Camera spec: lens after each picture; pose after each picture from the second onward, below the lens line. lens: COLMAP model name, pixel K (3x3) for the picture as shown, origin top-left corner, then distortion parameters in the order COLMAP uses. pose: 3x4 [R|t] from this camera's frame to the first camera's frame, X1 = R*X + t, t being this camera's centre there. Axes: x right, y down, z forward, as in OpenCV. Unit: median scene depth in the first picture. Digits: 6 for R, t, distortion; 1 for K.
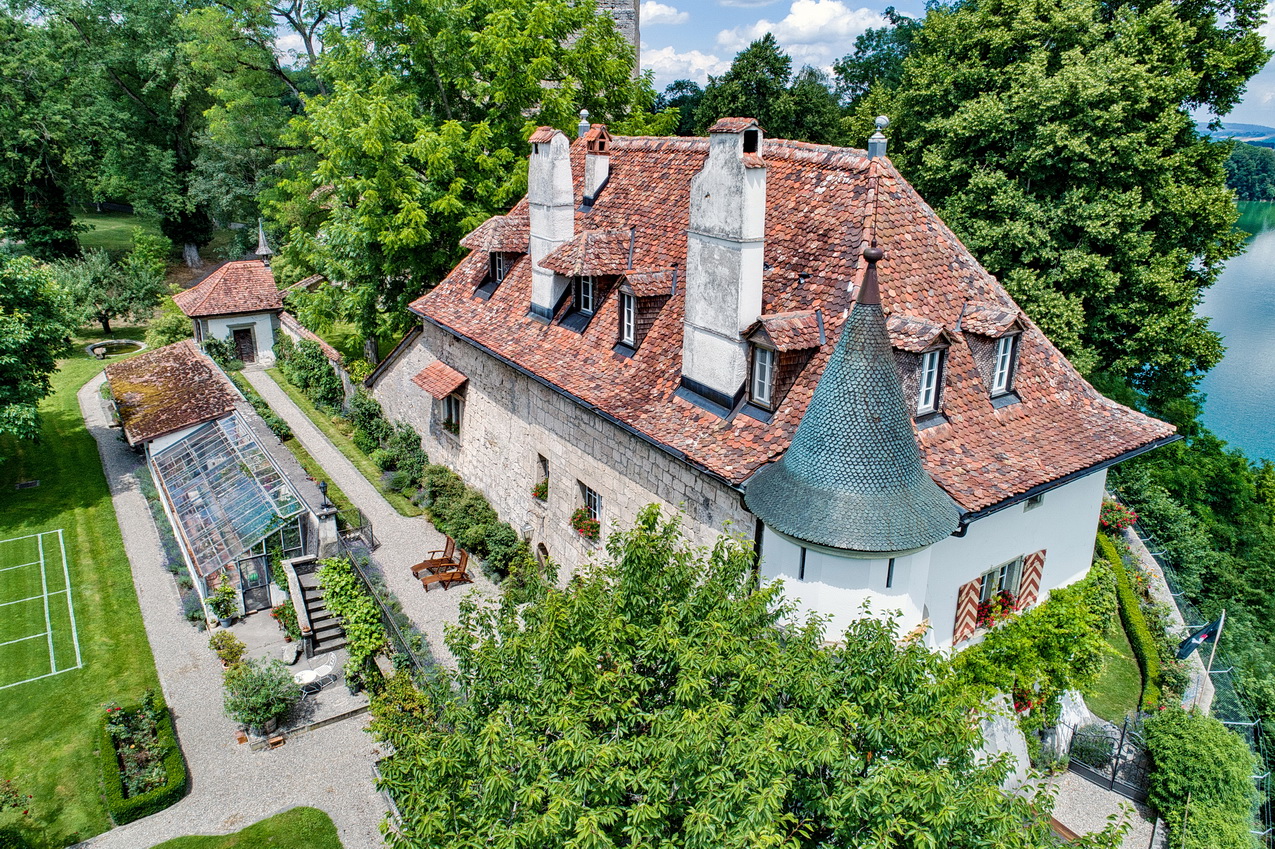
lens RADIAL K [[891.0, 0, 634.7], [0, 891.0, 426.8], [0, 0, 1]] dist [-0.002345, -0.000543]
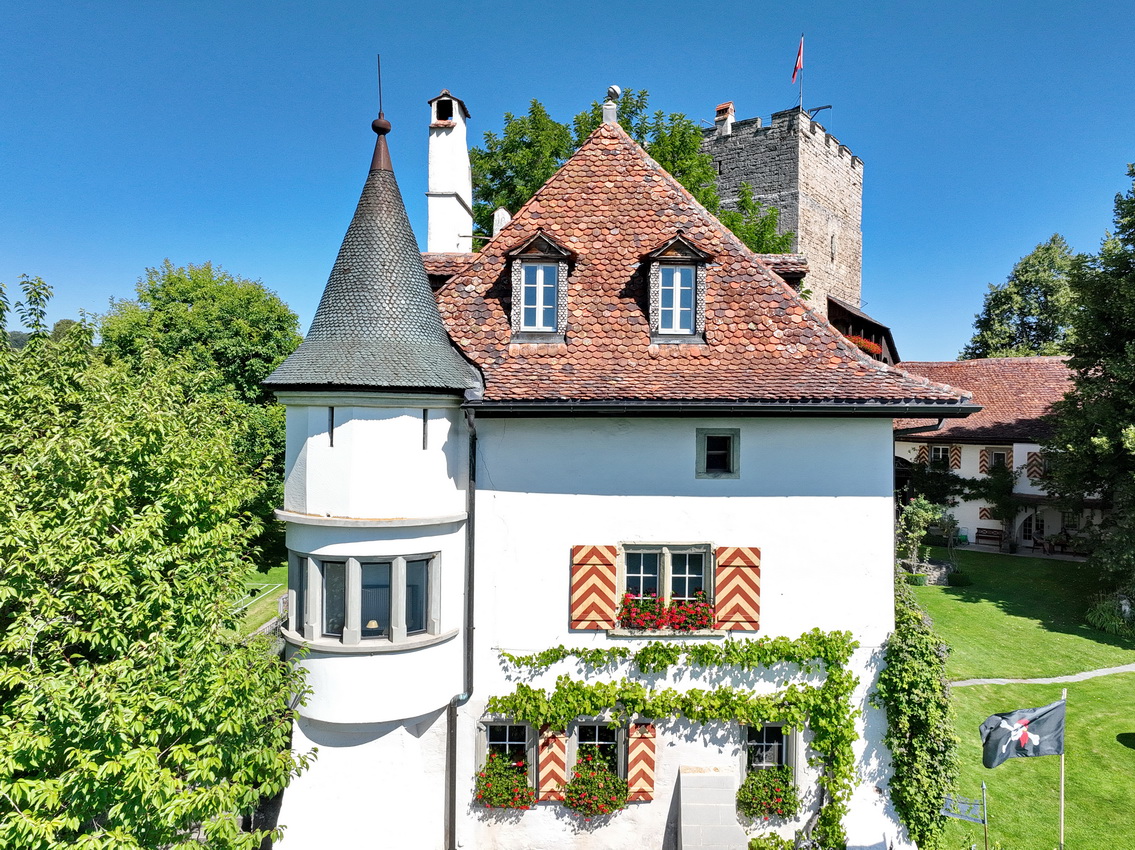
lens RADIAL K [[824.3, 0, 569.2], [0, 824.3, 423.4], [0, 0, 1]] dist [-0.002346, 0.027830]
pose [[0.825787, 0.002066, -0.563979, 0.753463], [-0.185367, 0.945431, -0.267955, 0.264768], [0.532649, 0.325817, 0.781107, 0.369026]]
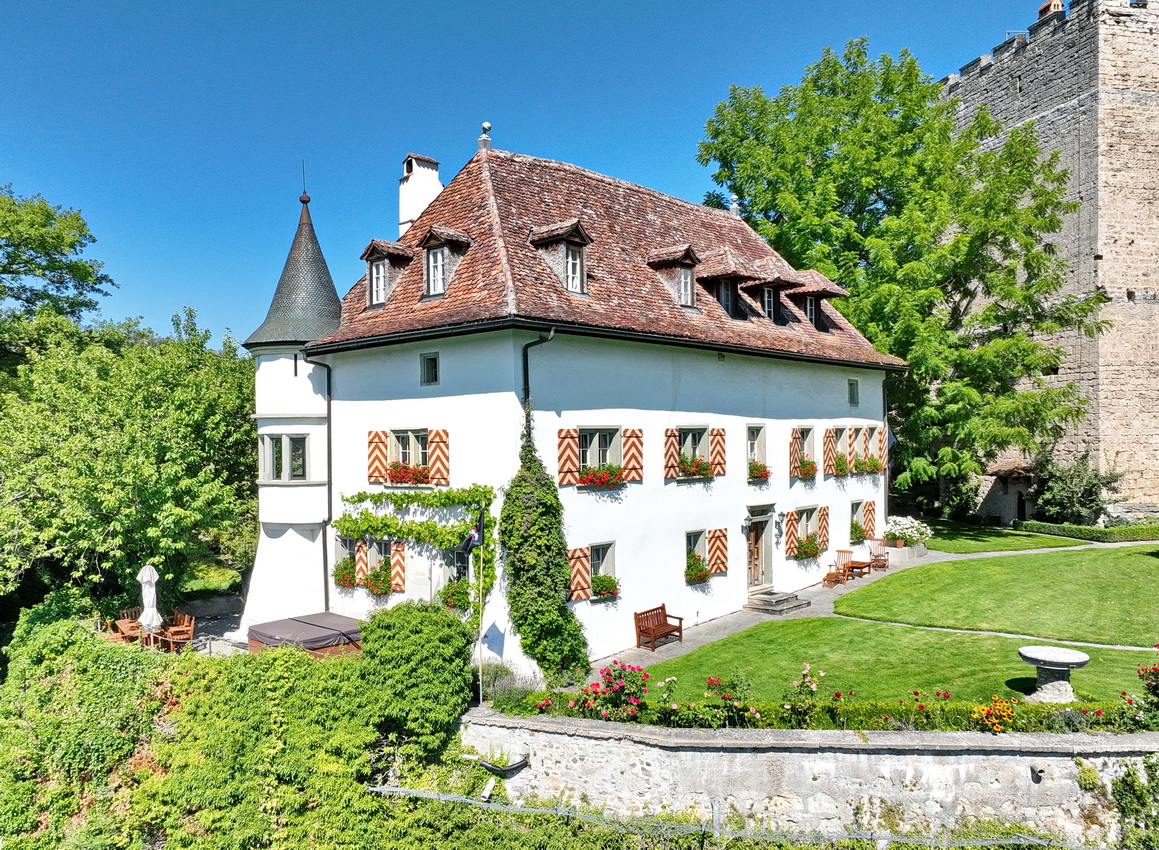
lens RADIAL K [[910.4, 0, 522.6], [0, 910.4, 436.3], [0, 0, 1]] dist [-0.008231, 0.028259]
pose [[0.225270, -0.015482, -0.974173, 1.665879], [-0.300614, 0.949985, -0.084613, 0.223586], [0.926760, 0.311911, 0.209349, 0.897708]]
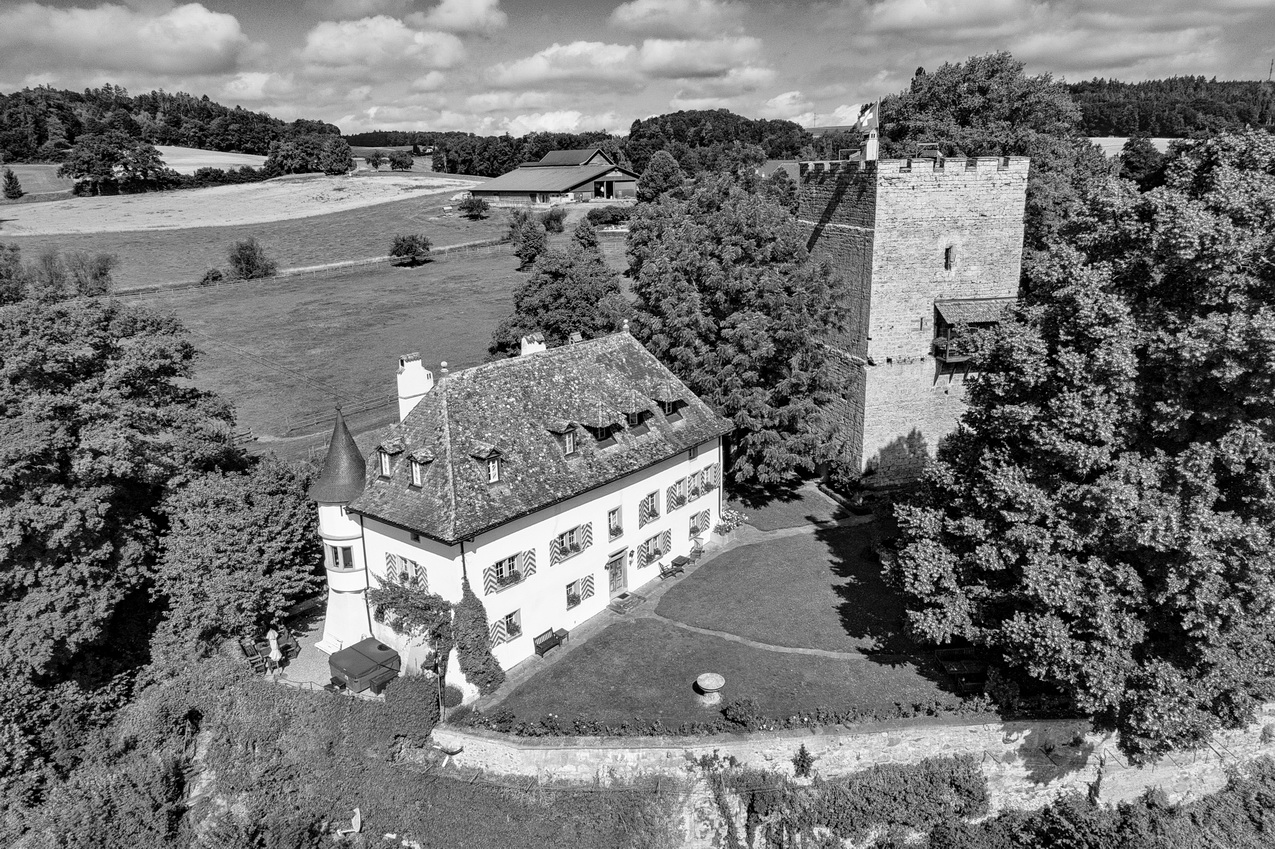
lens RADIAL K [[865.0, 0, 640.0], [0, 865.0, 400.9], [0, 0, 1]] dist [0.006603, 0.002230]
pose [[0.295626, 0.230832, -0.926996, 2.542426], [-0.292799, 0.945559, 0.142078, -0.699530], [0.909326, 0.229421, 0.347119, 0.694843]]
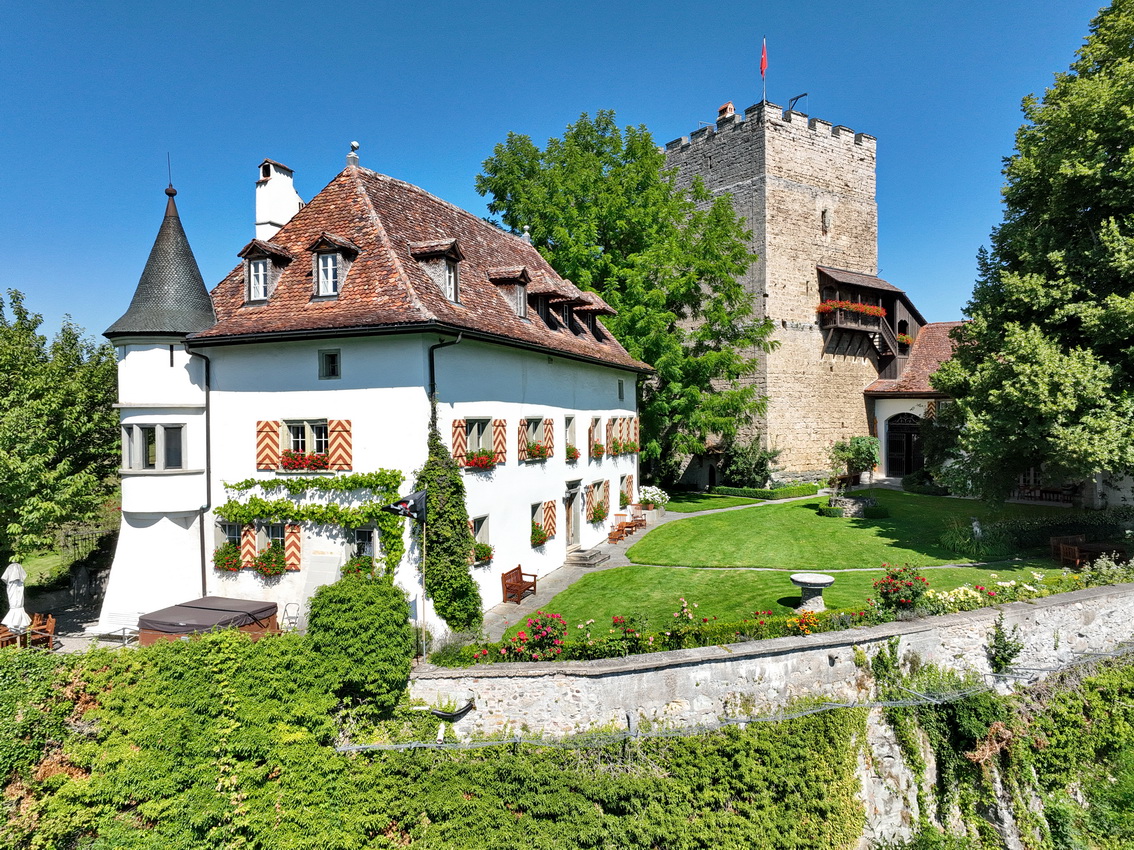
lens RADIAL K [[797.7, 0, 568.4], [0, 797.7, 423.5], [0, 0, 1]] dist [-0.004938, 0.024263]
pose [[0.597669, -0.014998, -0.801603, 1.593770], [-0.240661, 0.950362, -0.197216, 0.300130], [0.764770, 0.310784, 0.564393, 0.646019]]
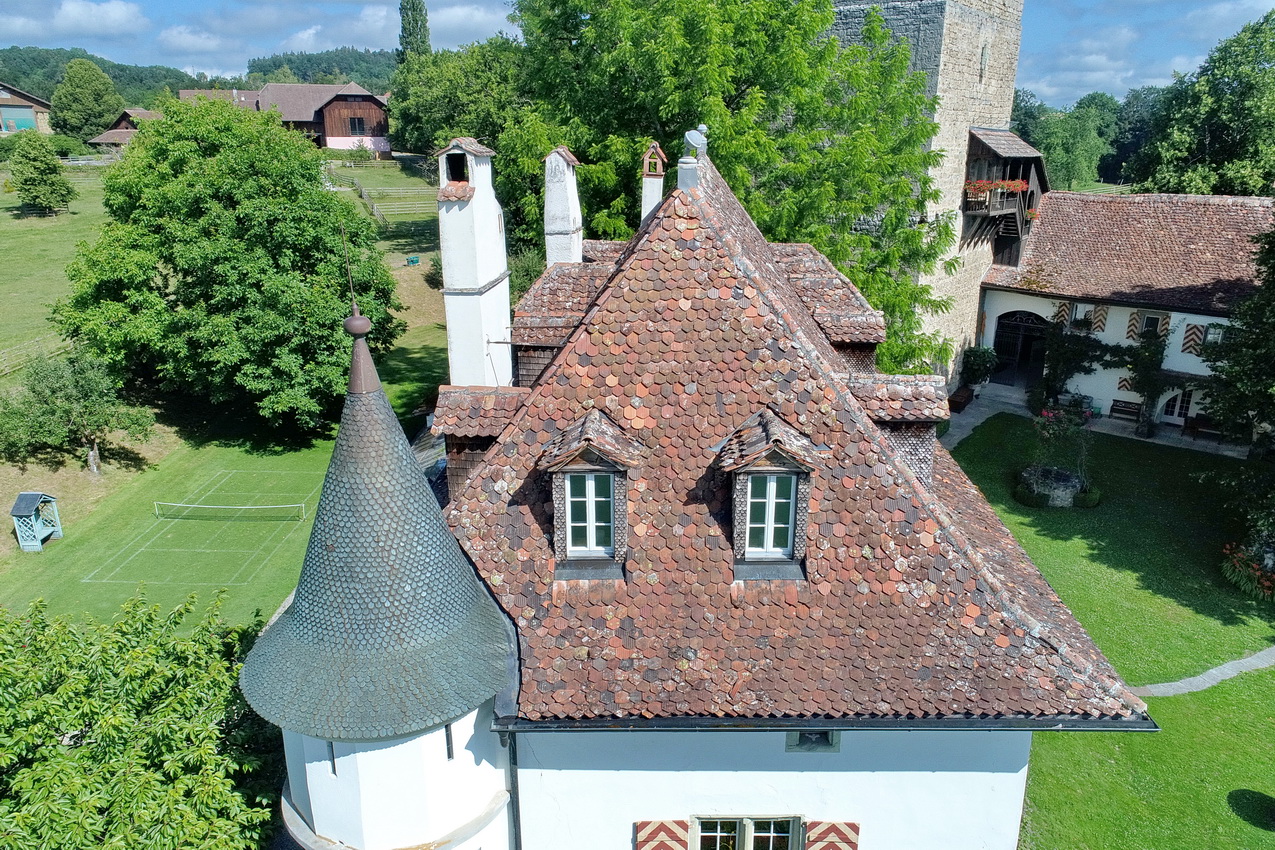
lens RADIAL K [[877.3, 0, 635.9], [0, 877.3, 423.9], [0, 0, 1]] dist [0.010572, -0.003316]
pose [[0.809727, 0.170800, -0.561400, 0.664965], [-0.177664, 0.983157, 0.042864, -0.141452], [0.559266, 0.065032, 0.826434, 0.411455]]
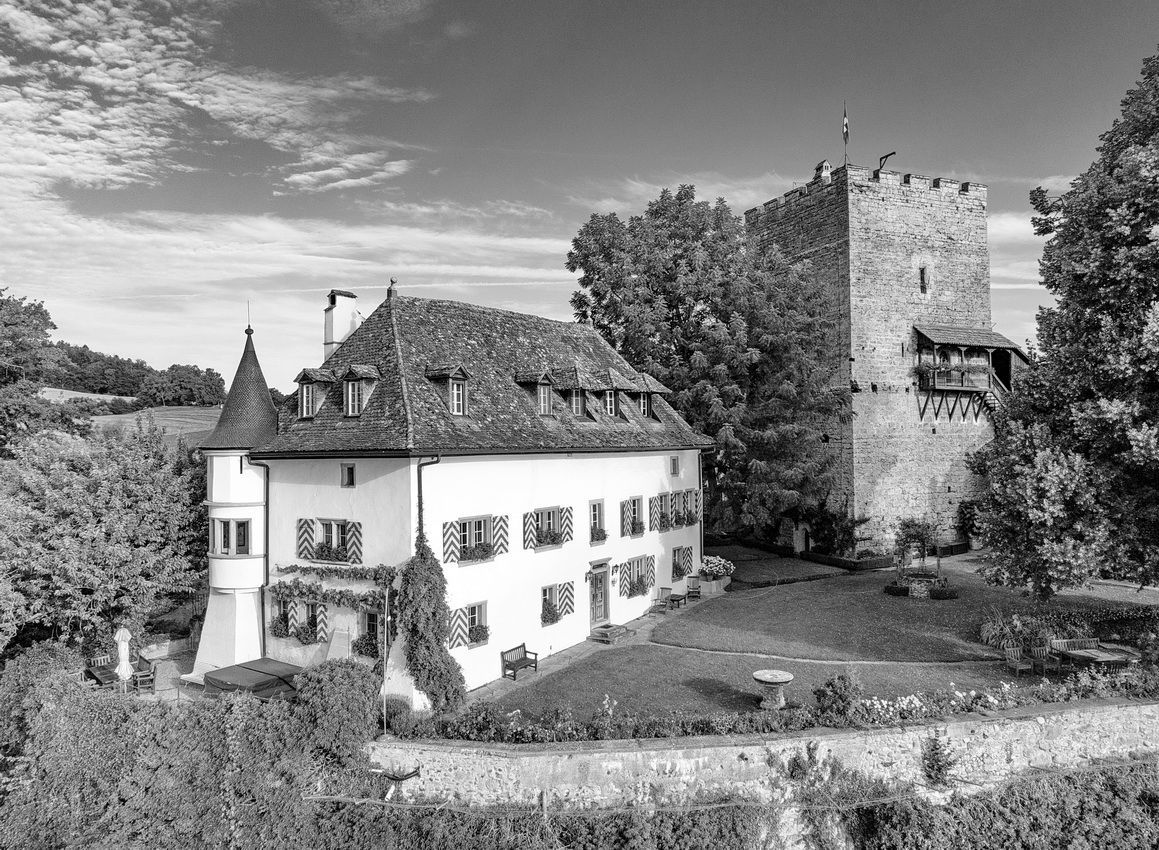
lens RADIAL K [[838.1, 0, 573.0], [0, 838.1, 409.0], [0, 0, 1]] dist [-0.036678, 0.002732]
pose [[0.383476, -0.048250, -0.922290, 1.993264], [-0.282971, 0.944466, -0.167066, 0.095691], [0.879132, 0.325047, 0.348527, 0.803073]]
